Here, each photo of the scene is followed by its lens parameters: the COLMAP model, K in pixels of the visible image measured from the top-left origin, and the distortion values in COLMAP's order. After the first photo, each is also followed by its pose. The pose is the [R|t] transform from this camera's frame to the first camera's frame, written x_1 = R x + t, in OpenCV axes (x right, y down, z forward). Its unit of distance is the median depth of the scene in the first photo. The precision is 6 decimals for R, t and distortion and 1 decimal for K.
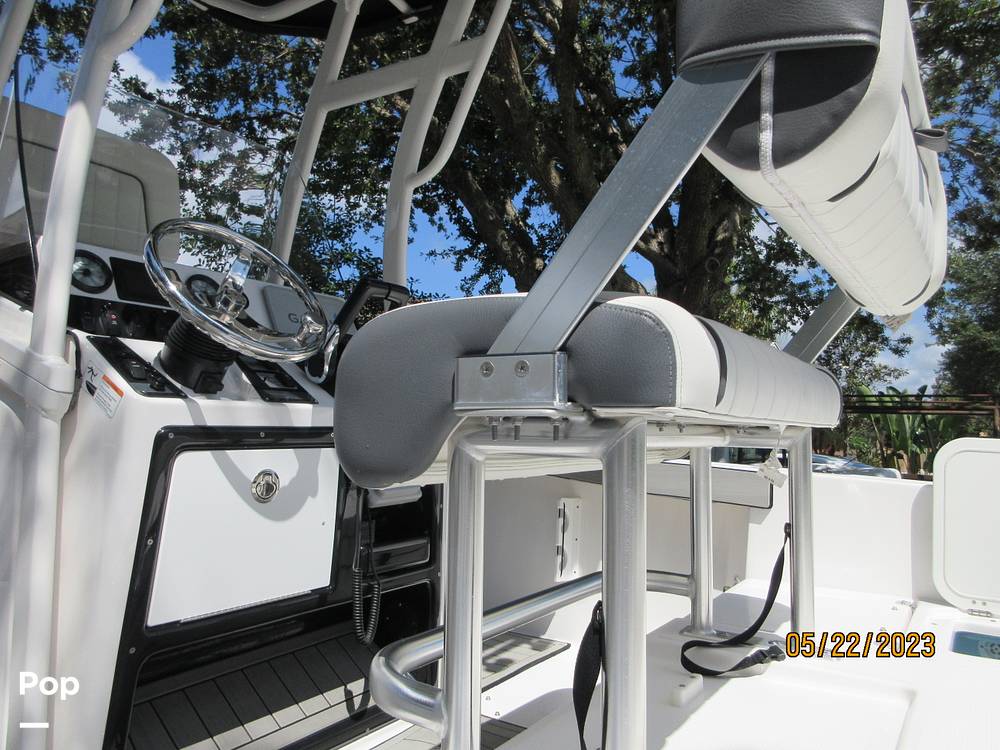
lens RADIAL K [[756.3, 0, 500.7], [0, 756.3, 366.2], [0, 0, 1]] dist [0.011233, -0.003107]
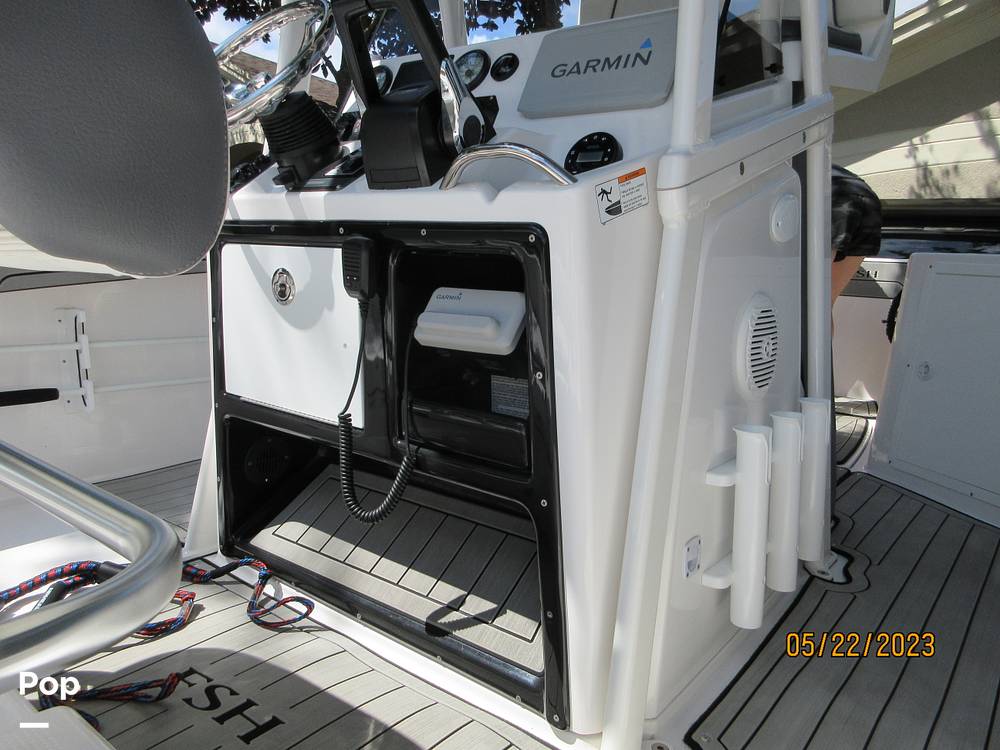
lens RADIAL K [[756.3, 0, 496.8], [0, 756.3, 369.1], [0, 0, 1]] dist [0.011233, -0.003107]
pose [[-0.099928, 0.129383, -0.986547, 0.398104], [0.030527, 0.991441, 0.126933, 0.104469], [0.994526, -0.017432, -0.103023, 0.940119]]
